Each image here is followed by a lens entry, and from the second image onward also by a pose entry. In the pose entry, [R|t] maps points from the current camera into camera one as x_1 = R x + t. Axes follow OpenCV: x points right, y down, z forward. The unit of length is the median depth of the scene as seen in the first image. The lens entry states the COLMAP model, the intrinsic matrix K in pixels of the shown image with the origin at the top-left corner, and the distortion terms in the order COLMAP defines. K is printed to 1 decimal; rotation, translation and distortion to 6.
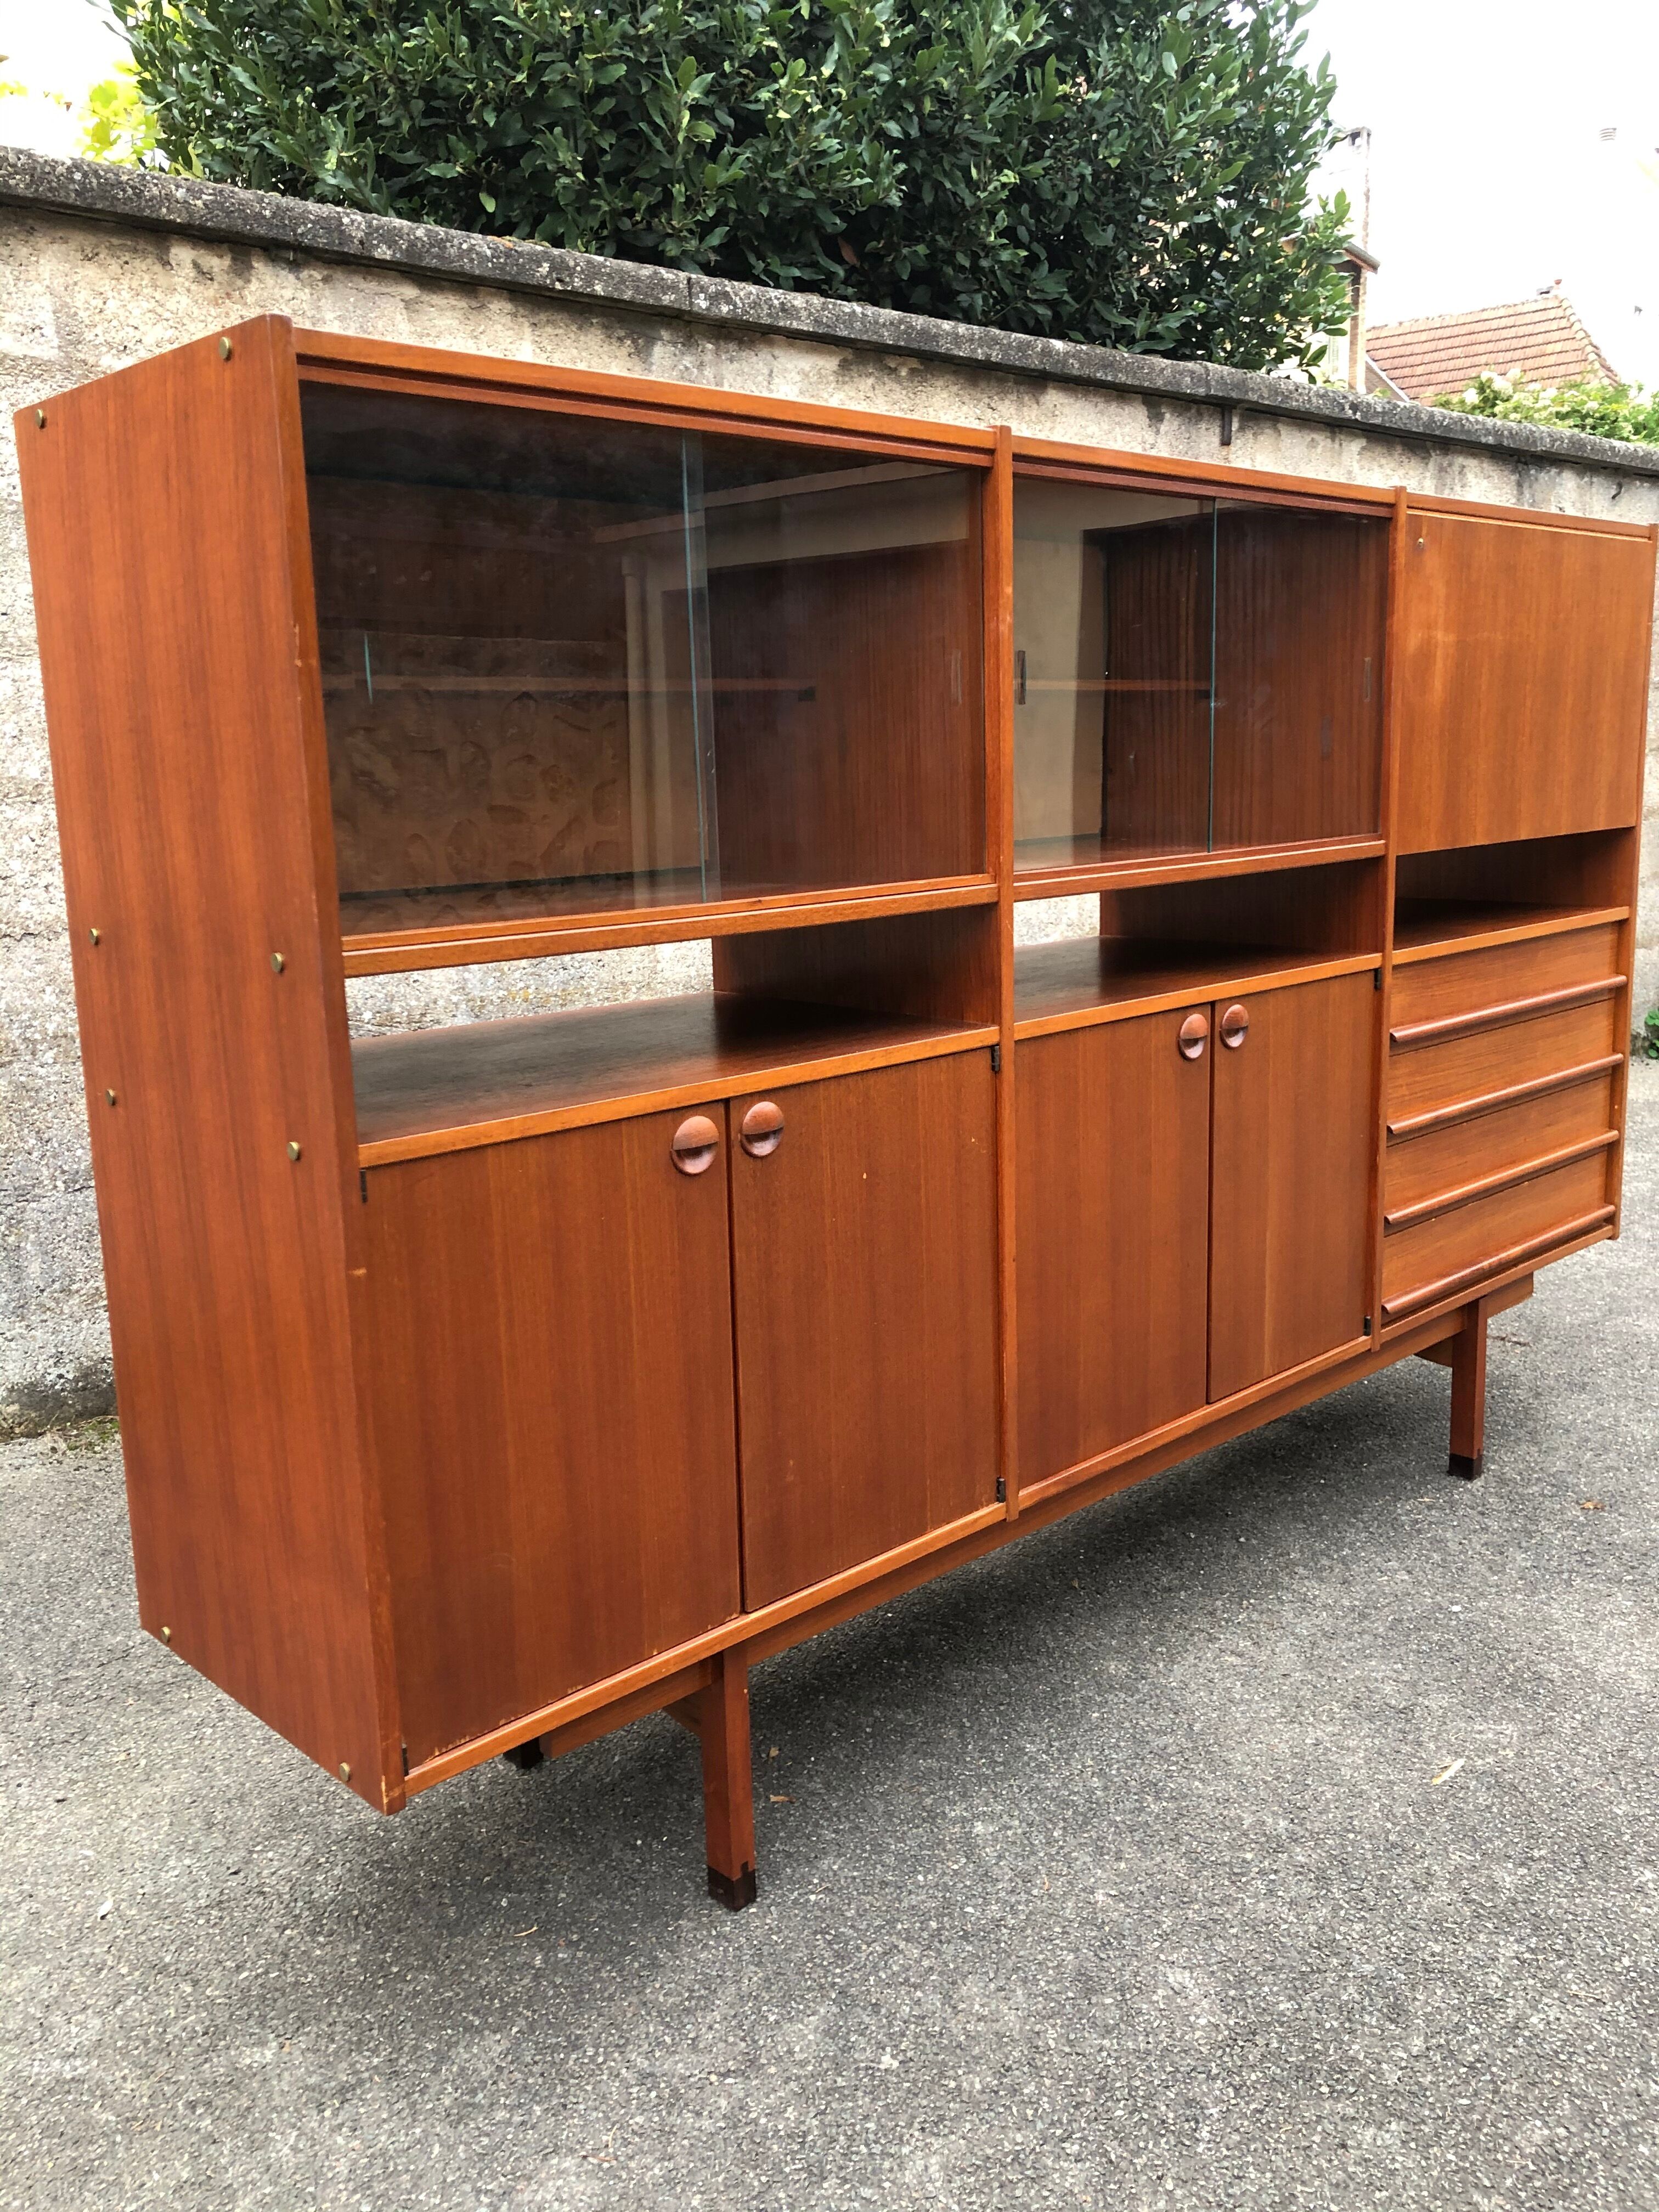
lens RADIAL K [[1832.7, 0, 832.0], [0, 1832.7, 1105.2], [0, 0, 1]] dist [0.026597, -0.029405]
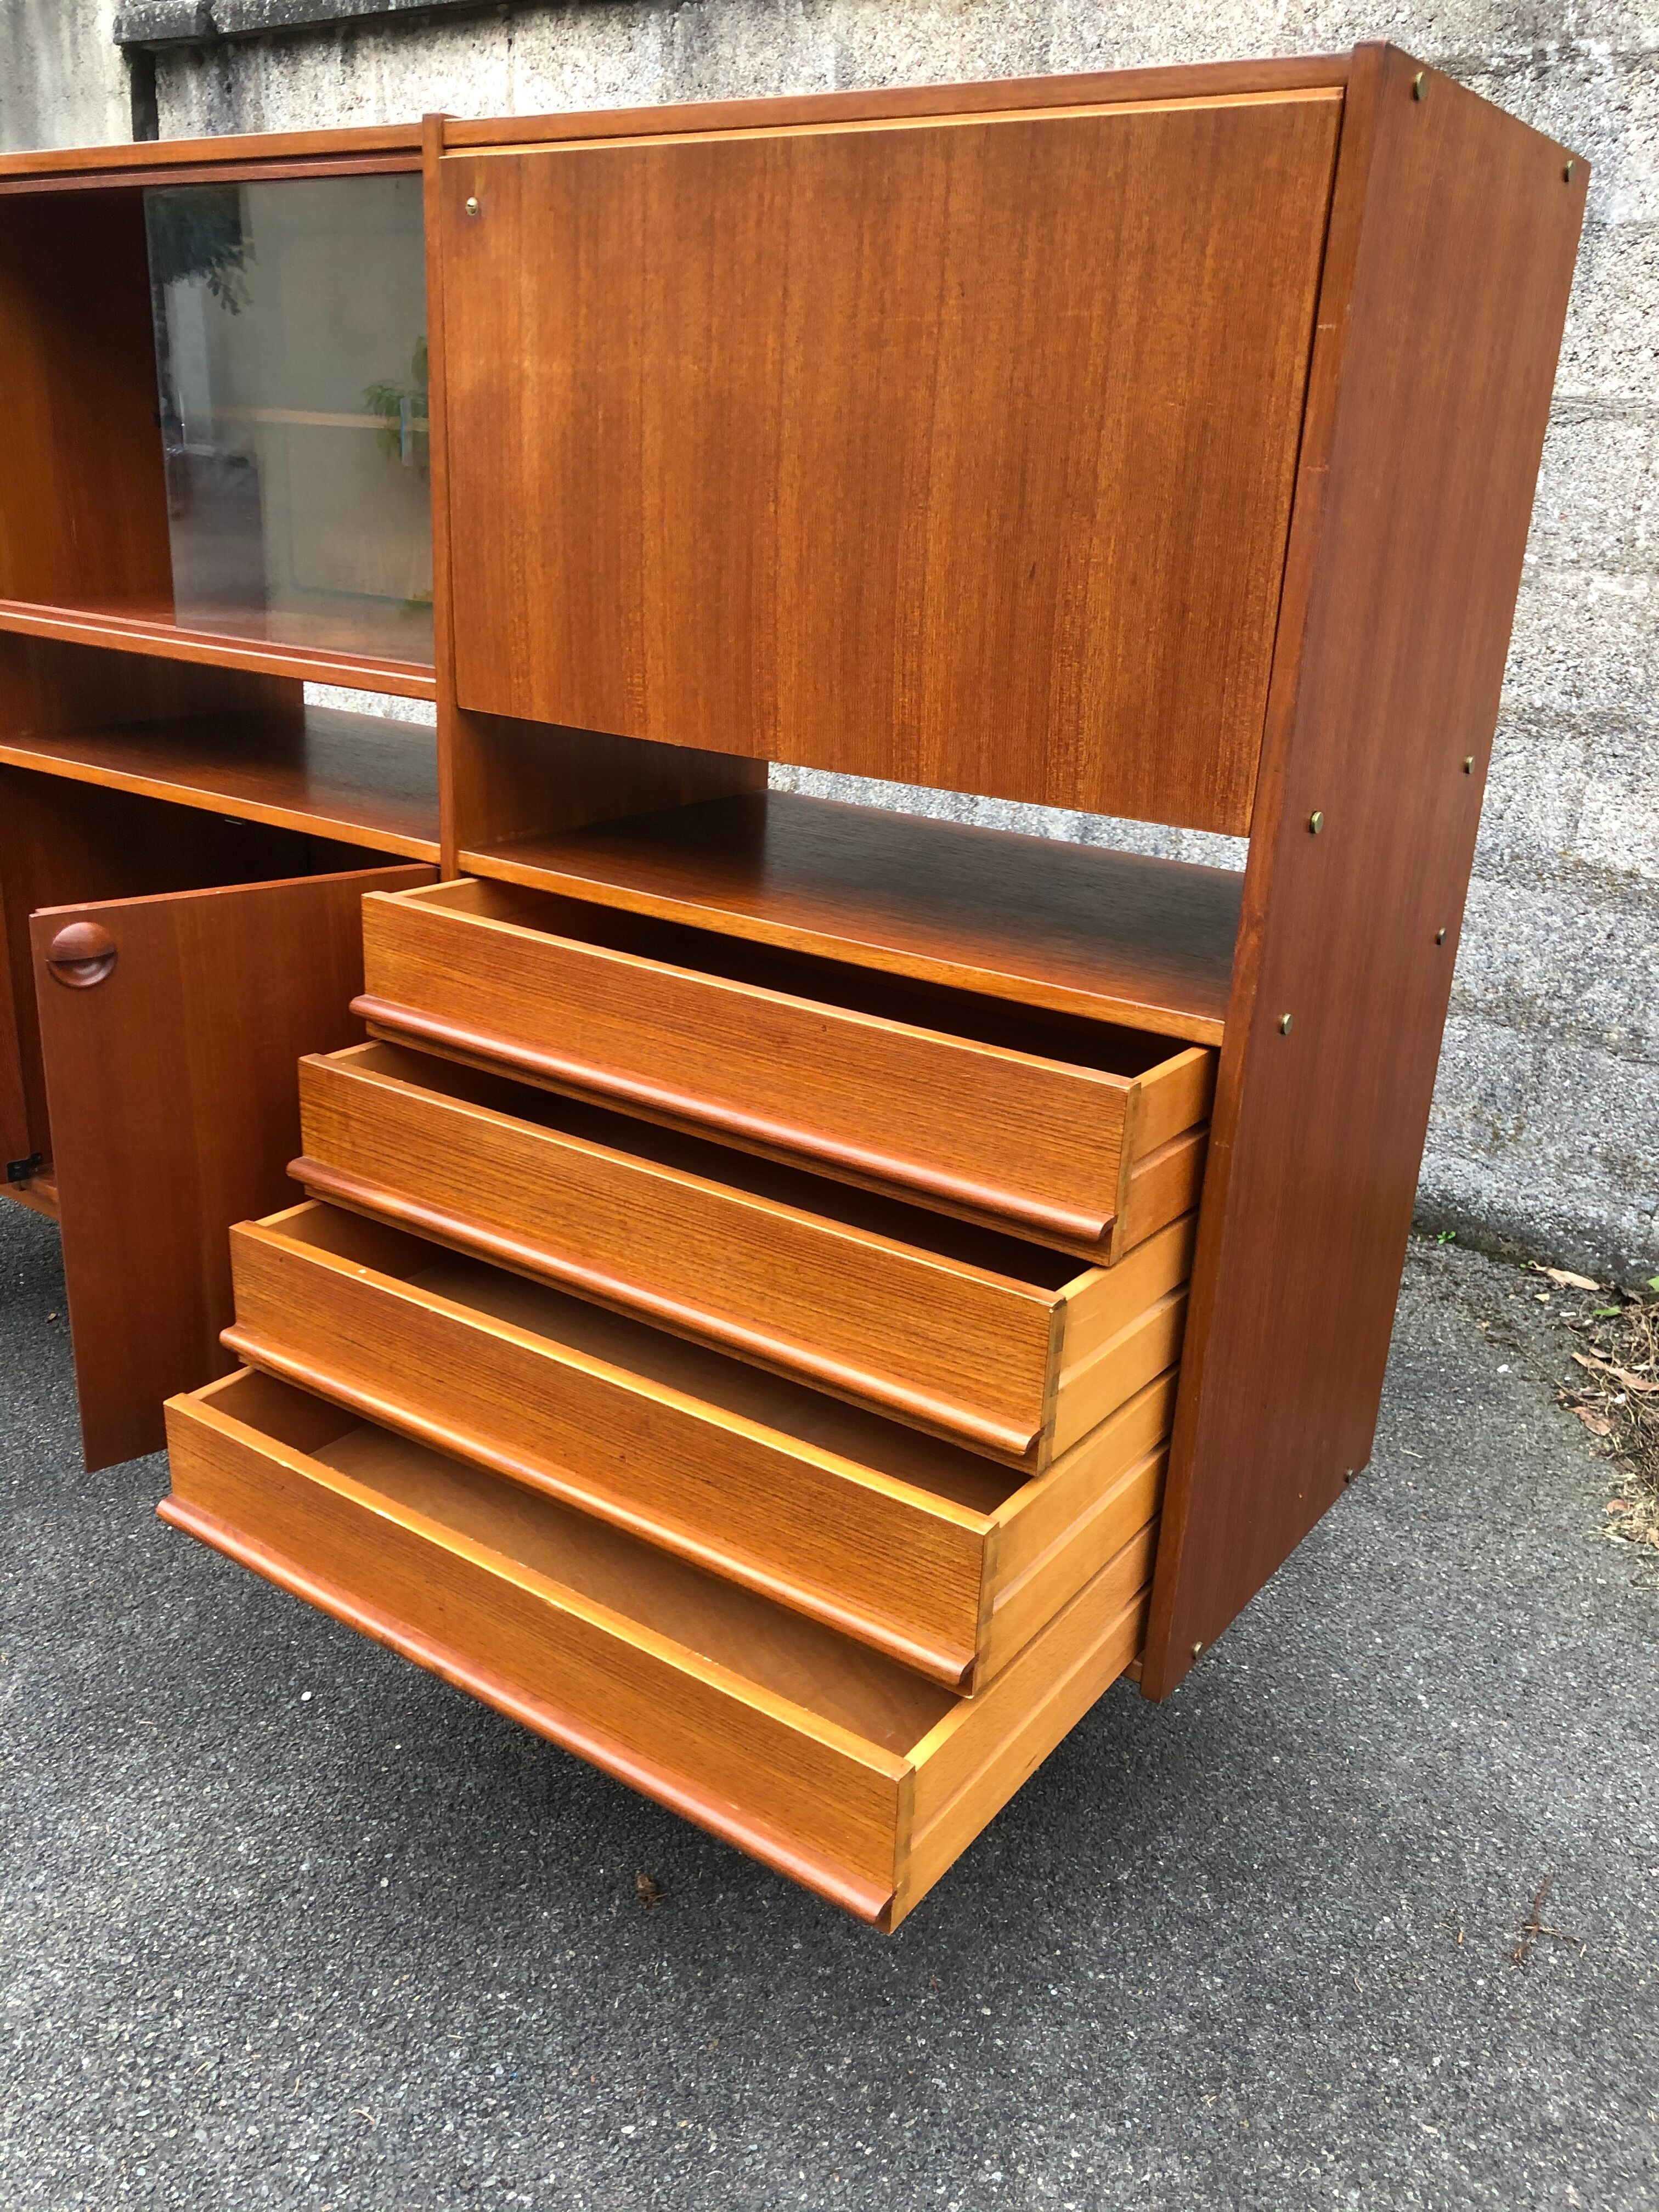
lens RADIAL K [[1832.7, 0, 810.1], [0, 1832.7, 1093.7], [0, 0, 1]] dist [0.026597, -0.029405]
pose [[0.177173, 0.362994, -0.914792, 1.201145], [-0.237619, 0.917776, 0.318157, -0.302889], [0.955064, 0.161003, 0.248859, 1.187115]]
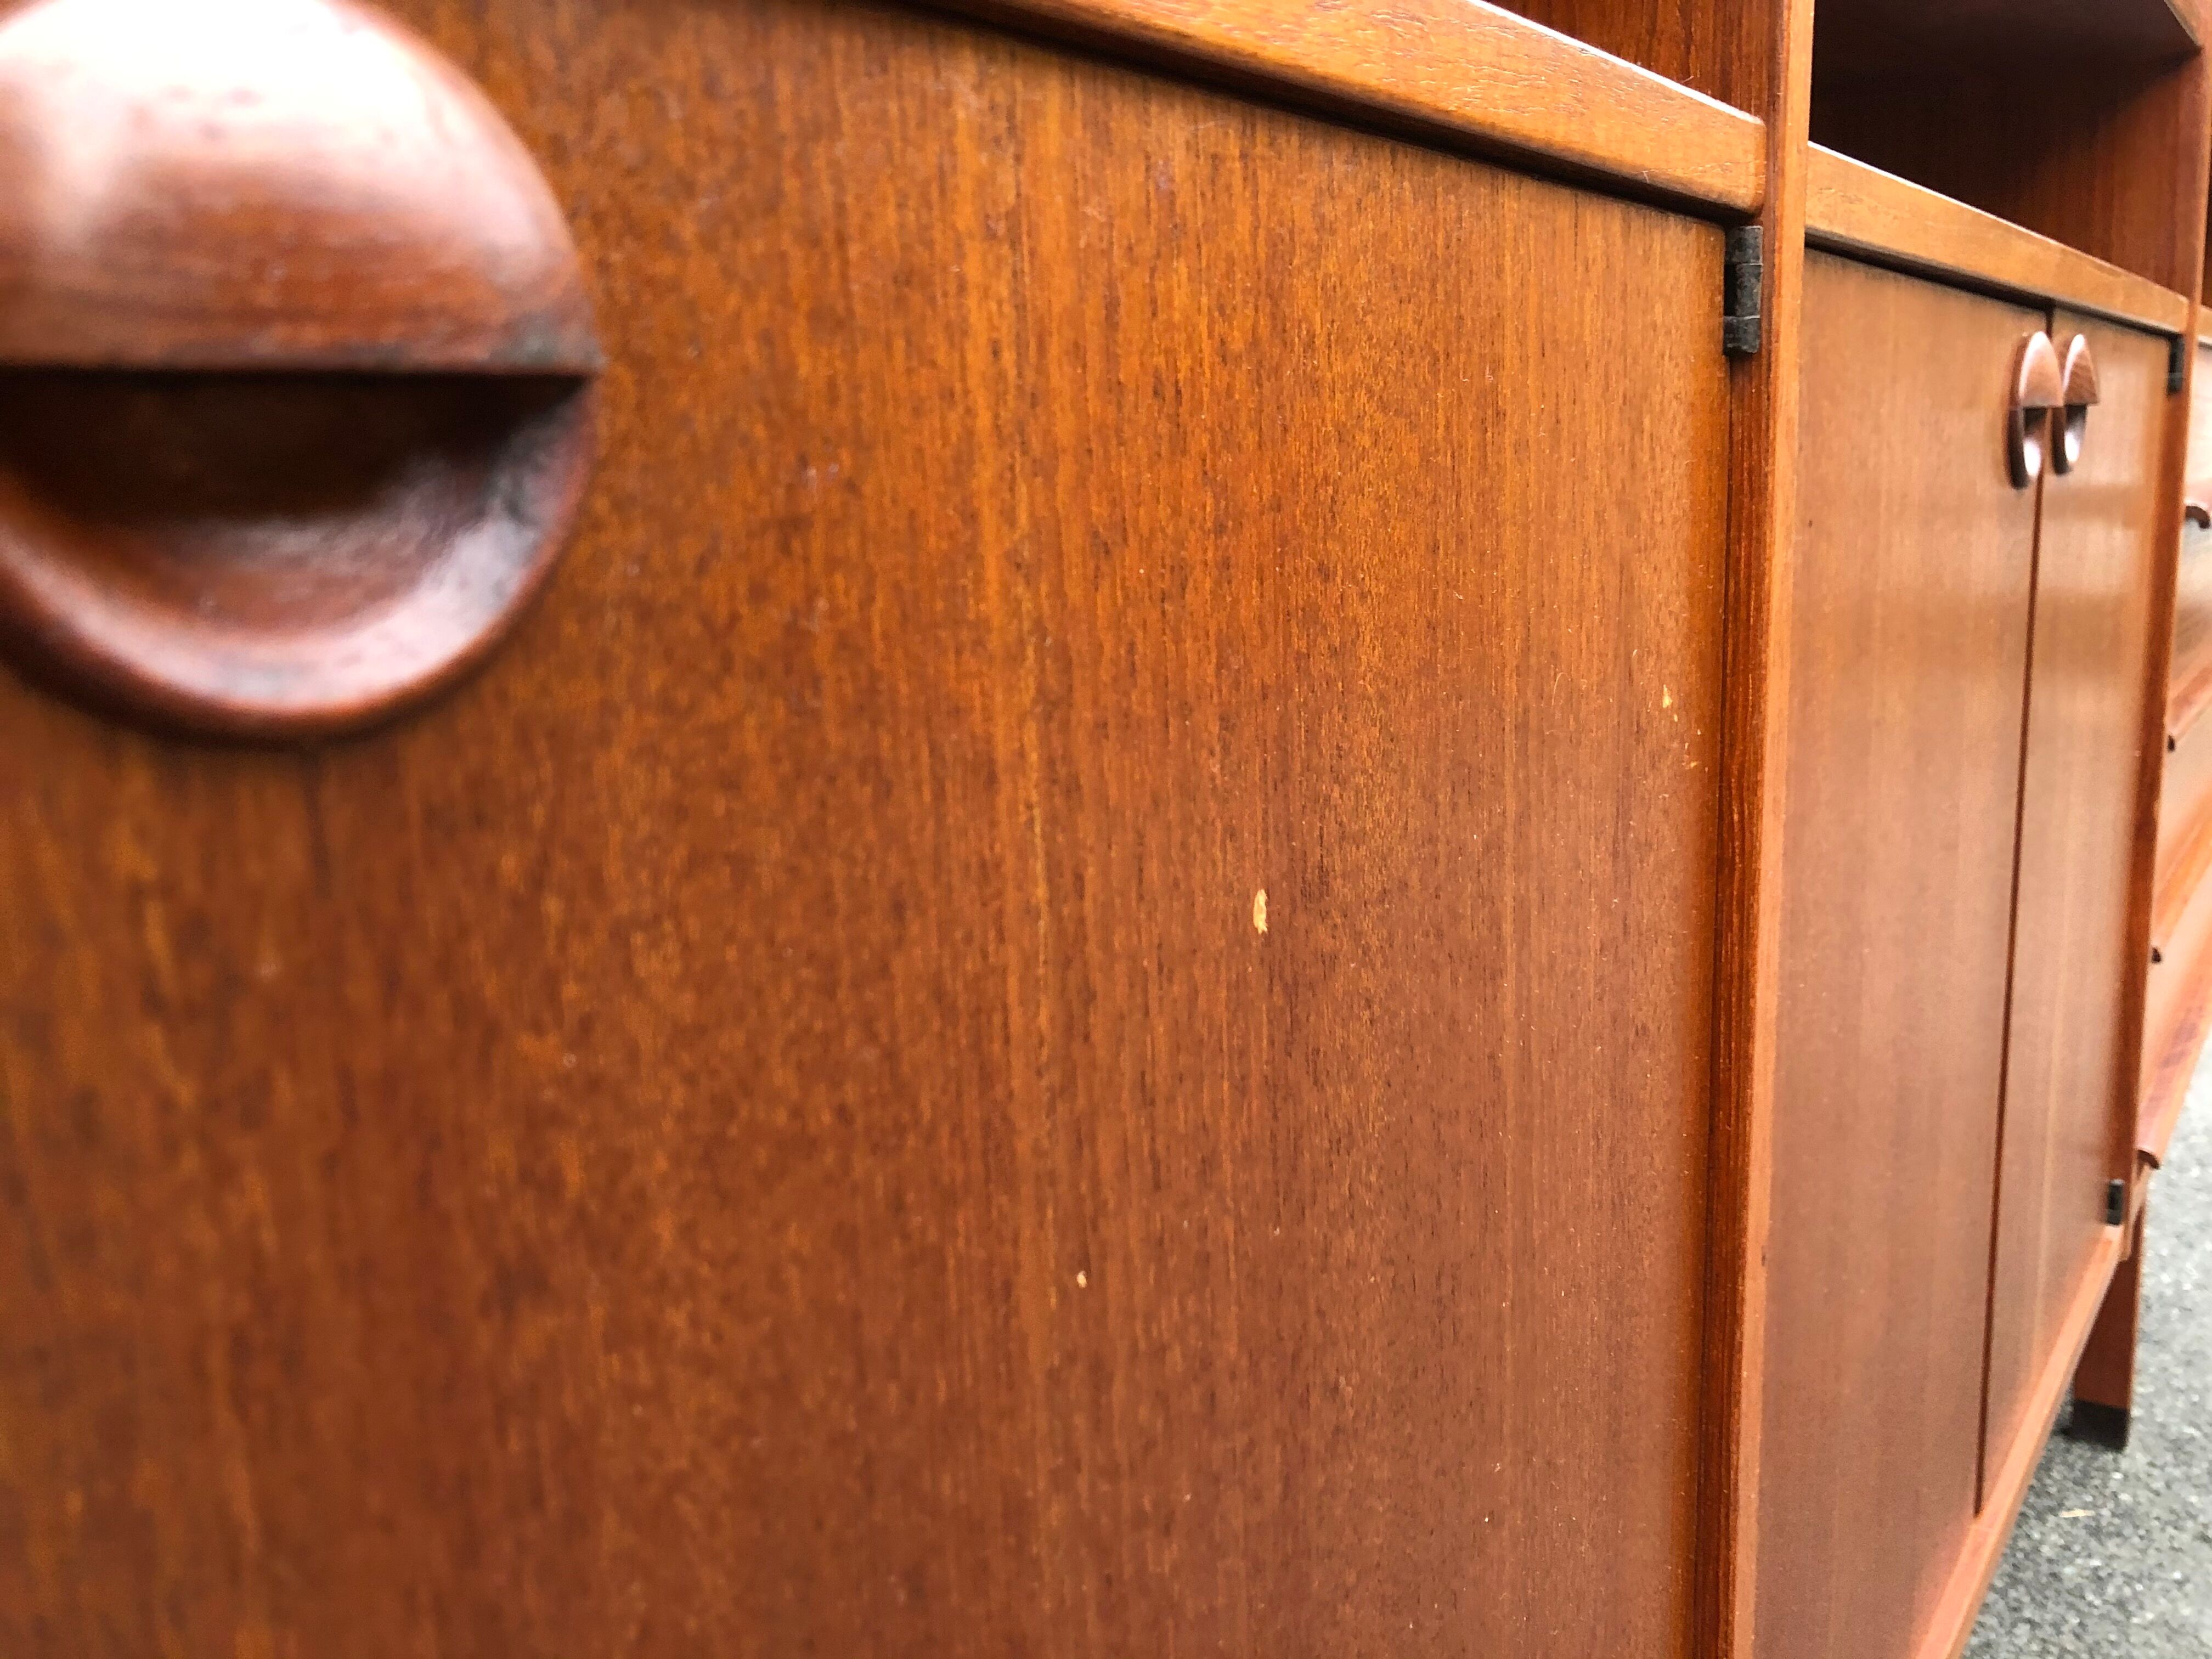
lens RADIAL K [[1832.7, 0, 1091.1], [0, 1832.7, 843.0], [0, 0, 1]] dist [0.026597, -0.029405]
pose [[0.983235, -0.048728, 0.175711, -0.016878], [0.048275, 0.998811, 0.006852, 0.028590], [-0.175836, 0.001746, 0.984418, 0.783840]]
